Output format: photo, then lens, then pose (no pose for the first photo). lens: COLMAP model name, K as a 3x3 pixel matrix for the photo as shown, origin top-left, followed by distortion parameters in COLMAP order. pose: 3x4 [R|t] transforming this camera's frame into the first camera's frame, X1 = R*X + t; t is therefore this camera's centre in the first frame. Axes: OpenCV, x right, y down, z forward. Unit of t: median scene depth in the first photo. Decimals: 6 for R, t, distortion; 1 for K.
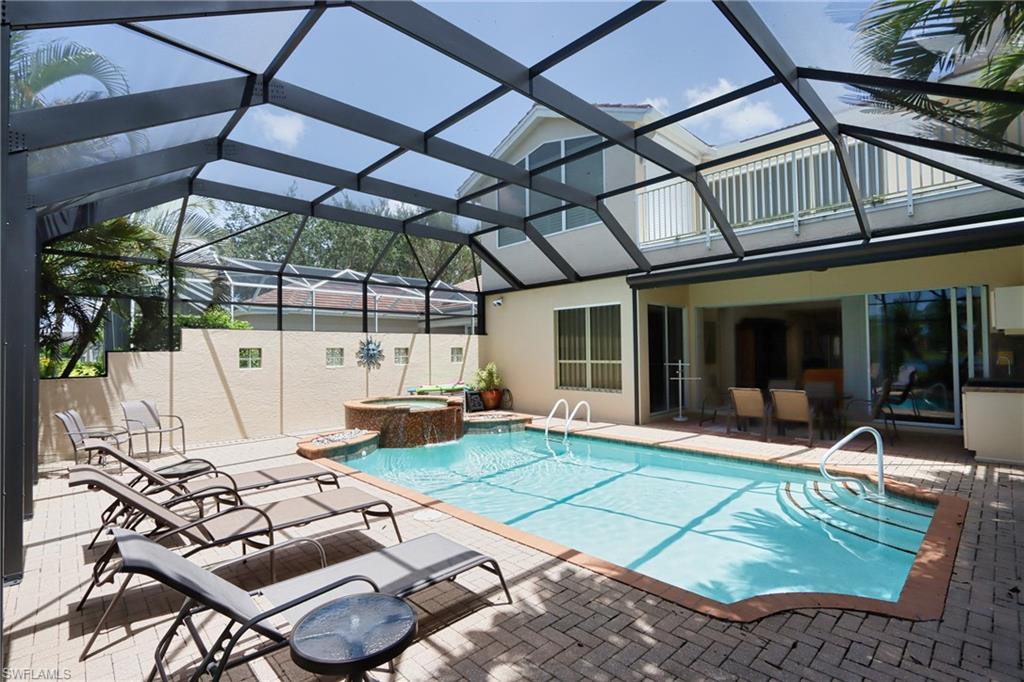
lens RADIAL K [[475.6, 0, 510.6], [0, 475.6, 337.8], [0, 0, 1]] dist [-0.016345, 0.001044]
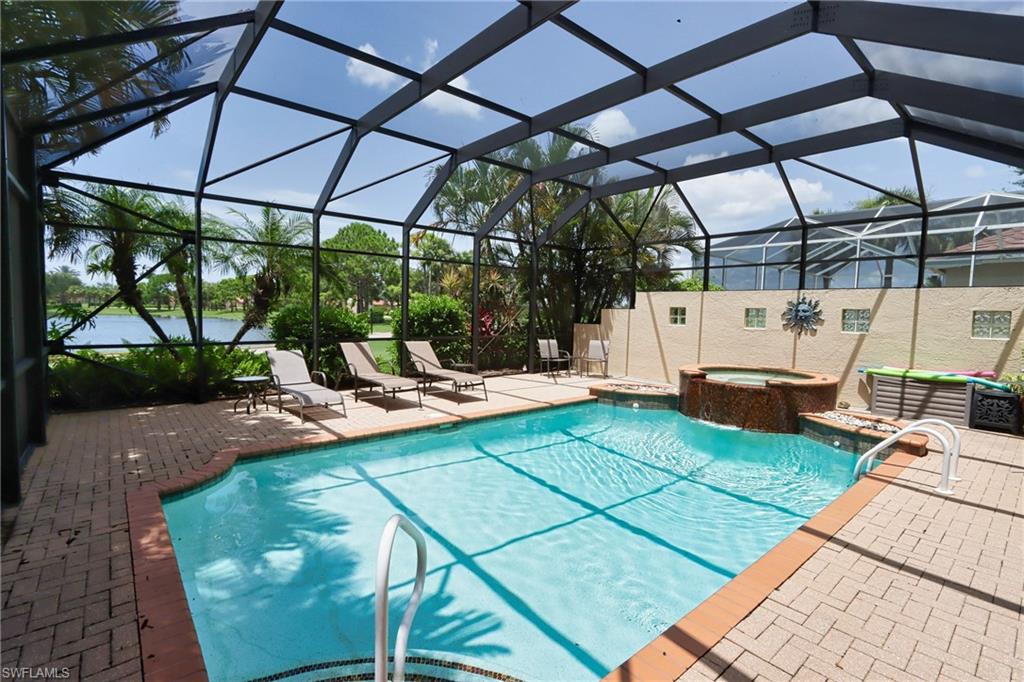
lens RADIAL K [[475.6, 0, 513.6], [0, 475.6, 338.7], [0, 0, 1]] dist [-0.016345, 0.001044]
pose [[-0.108792, 0.070309, -0.991575, 0.620866], [0.010074, 0.997522, 0.069625, 0.012681], [0.994013, -0.002415, -0.109231, 0.681852]]
